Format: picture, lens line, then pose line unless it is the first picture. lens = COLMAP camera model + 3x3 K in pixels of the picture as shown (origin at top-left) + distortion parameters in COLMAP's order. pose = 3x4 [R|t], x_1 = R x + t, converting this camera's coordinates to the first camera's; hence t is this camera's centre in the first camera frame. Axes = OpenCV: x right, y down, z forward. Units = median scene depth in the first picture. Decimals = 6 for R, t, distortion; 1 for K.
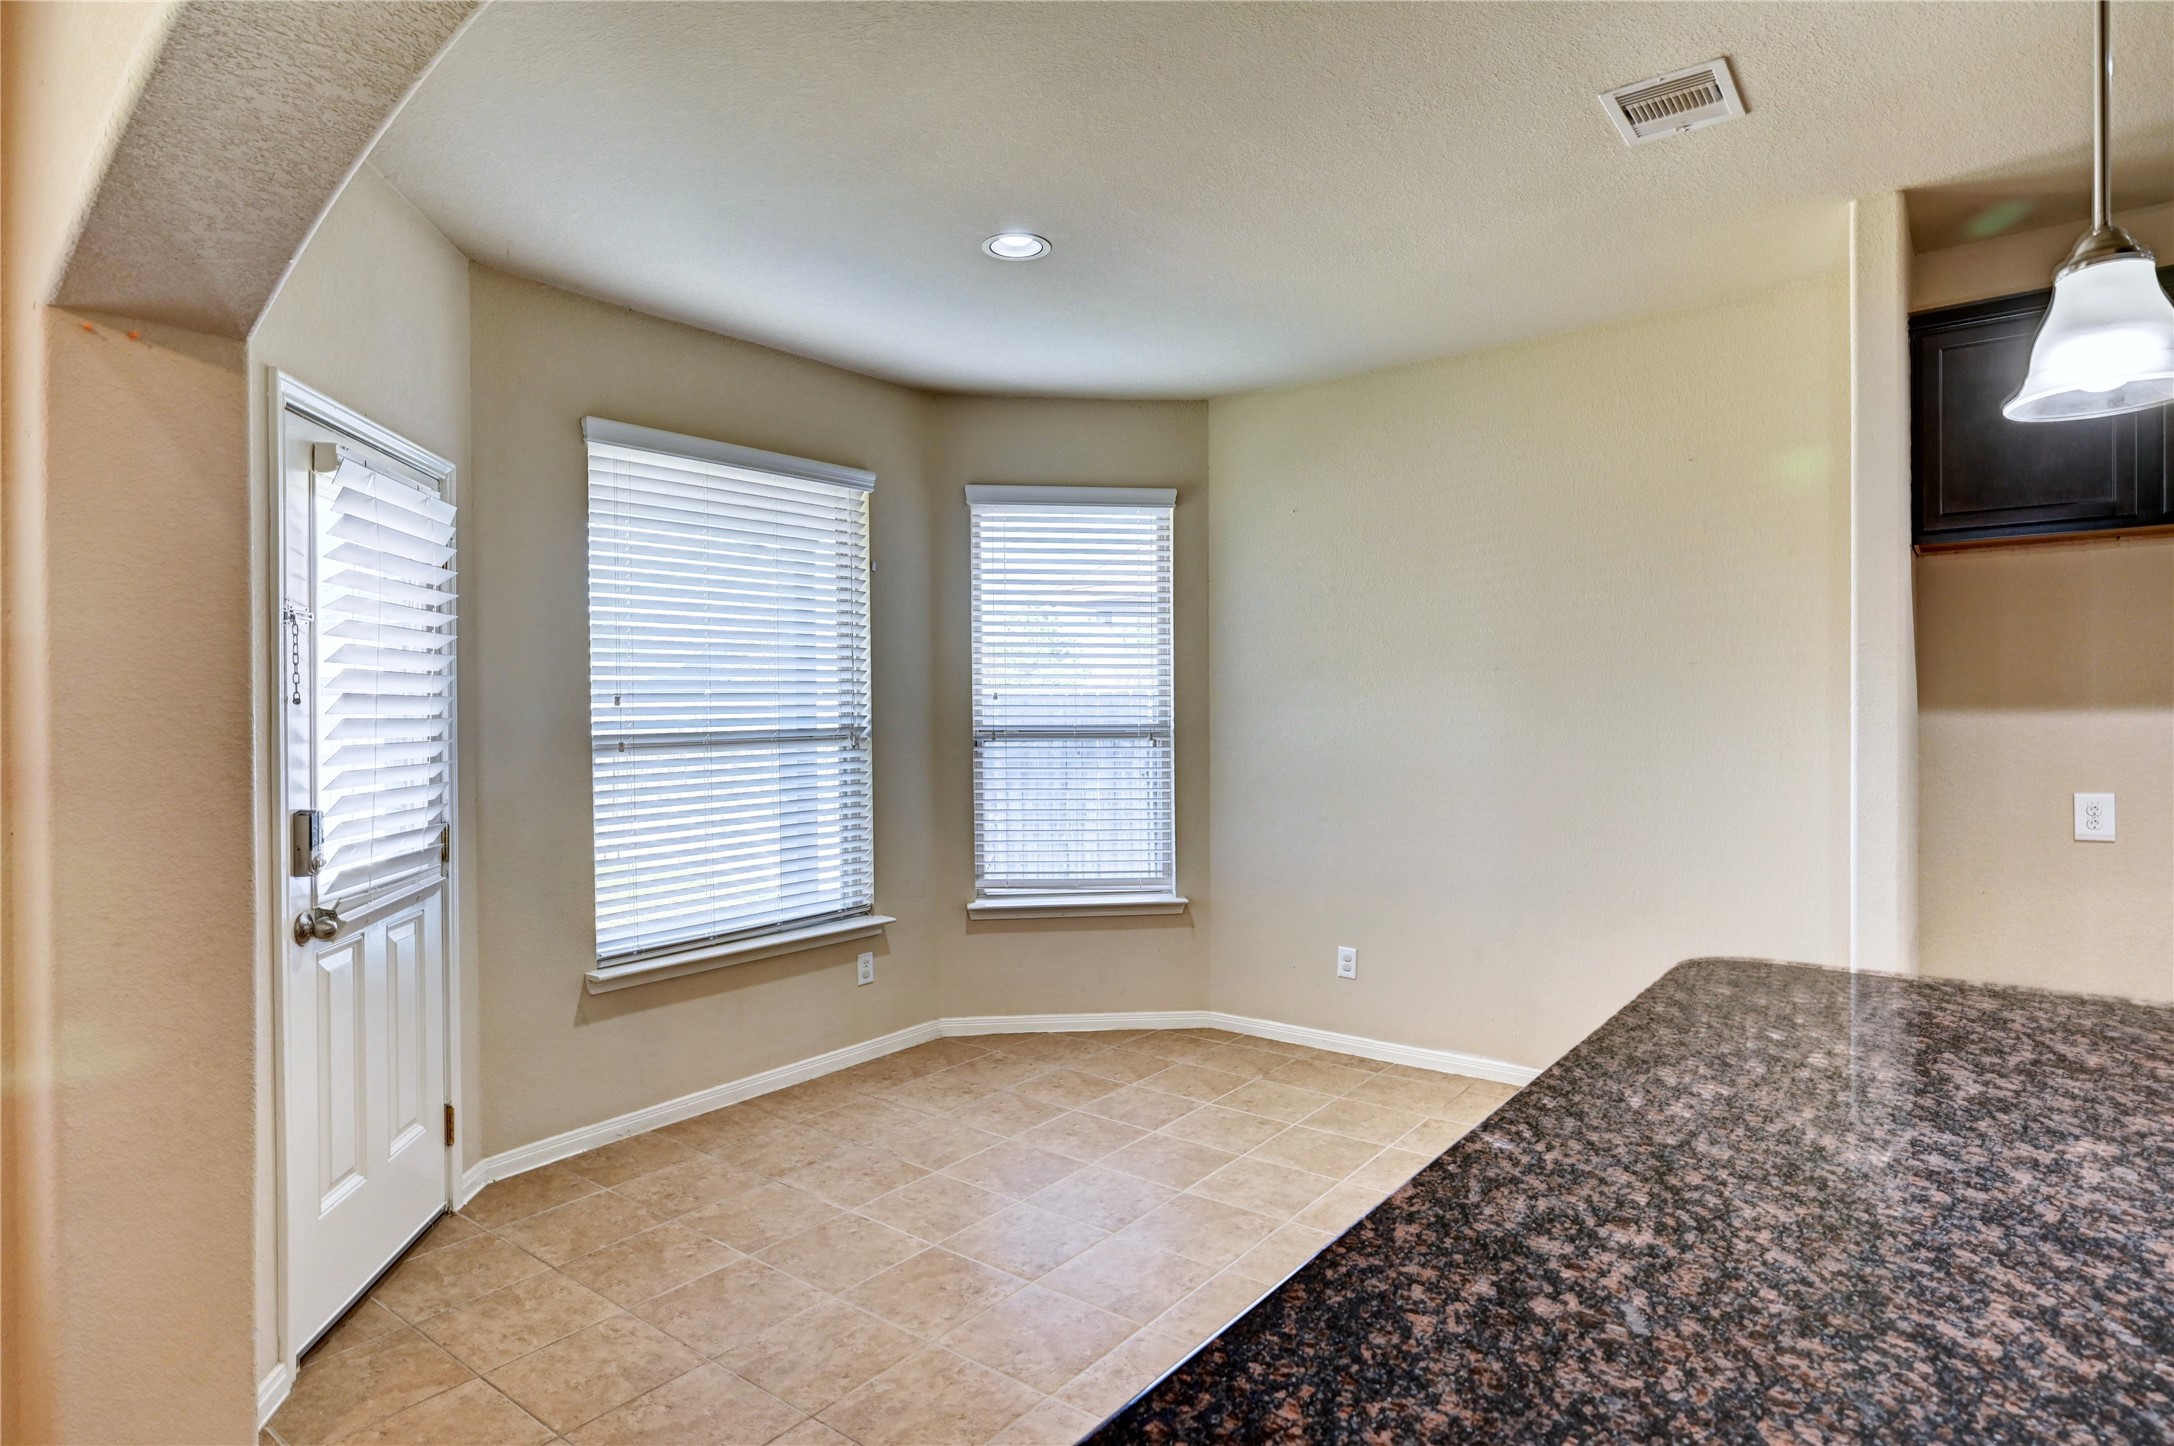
lens RADIAL K [[1184.4, 0, 1090.4], [0, 1184.4, 728.9], [0, 0, 1]] dist [-0.003312, -0.000688]
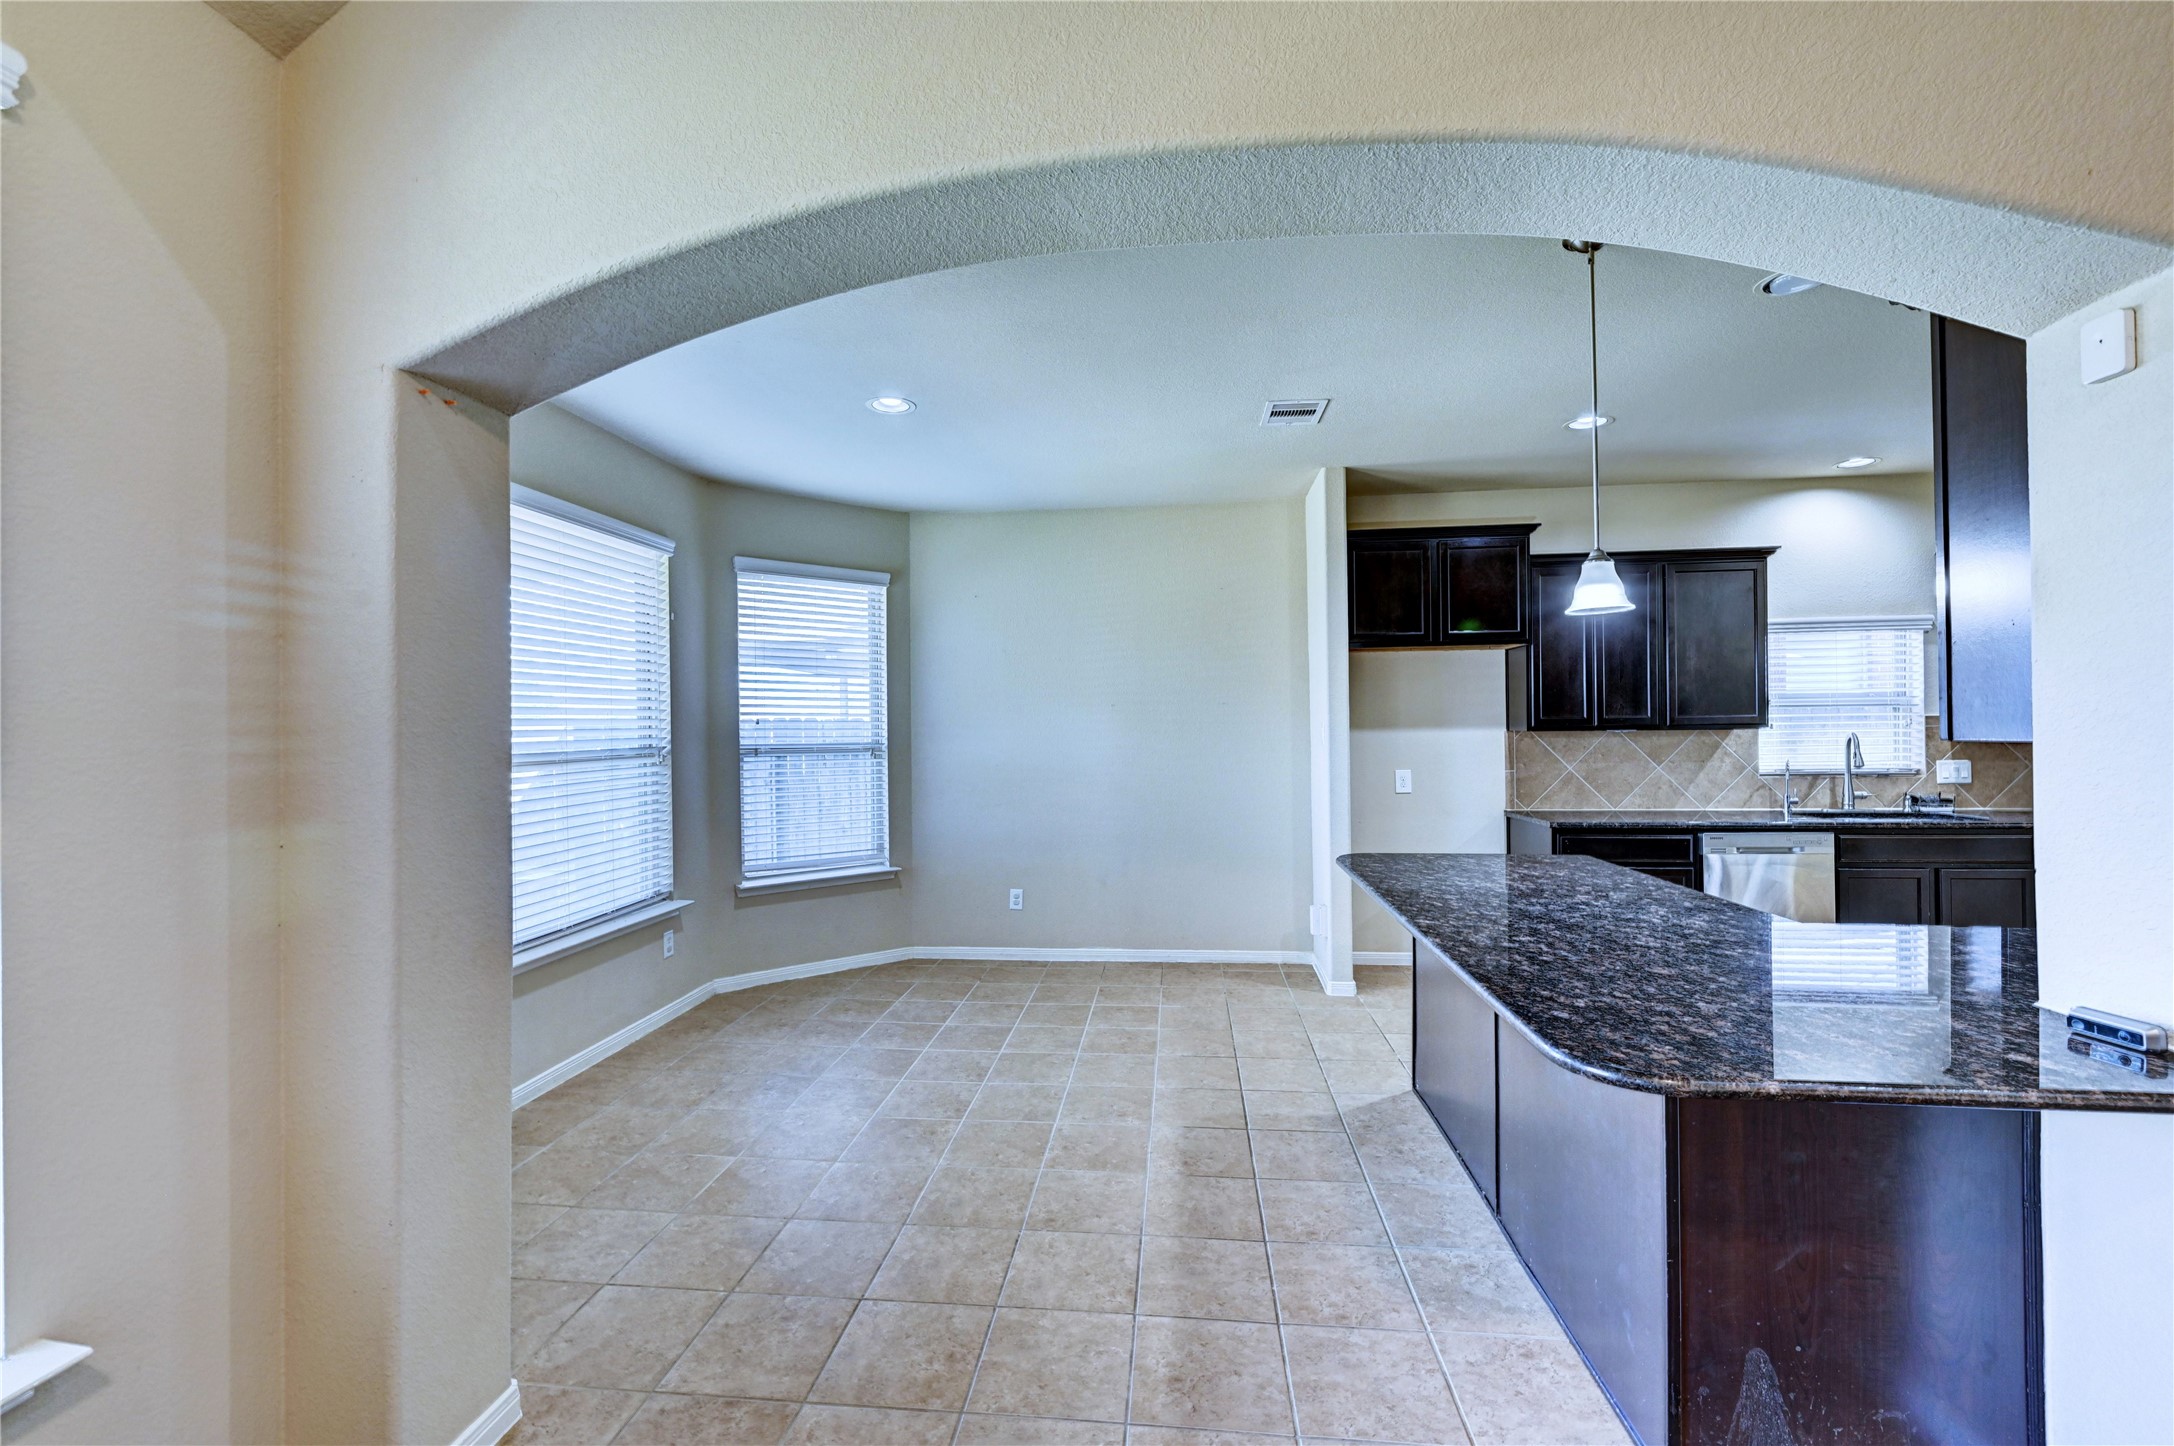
lens RADIAL K [[916.3, 0, 1087.3], [0, 916.3, 731.6], [0, 0, 1]] dist [-0.002491, -0.000531]
pose [[0.842231, -0.001814, 0.539113, -0.334080], [0.012458, 0.999793, -0.016098, 0.003803], [-0.538972, 0.020275, 0.842079, -0.032599]]
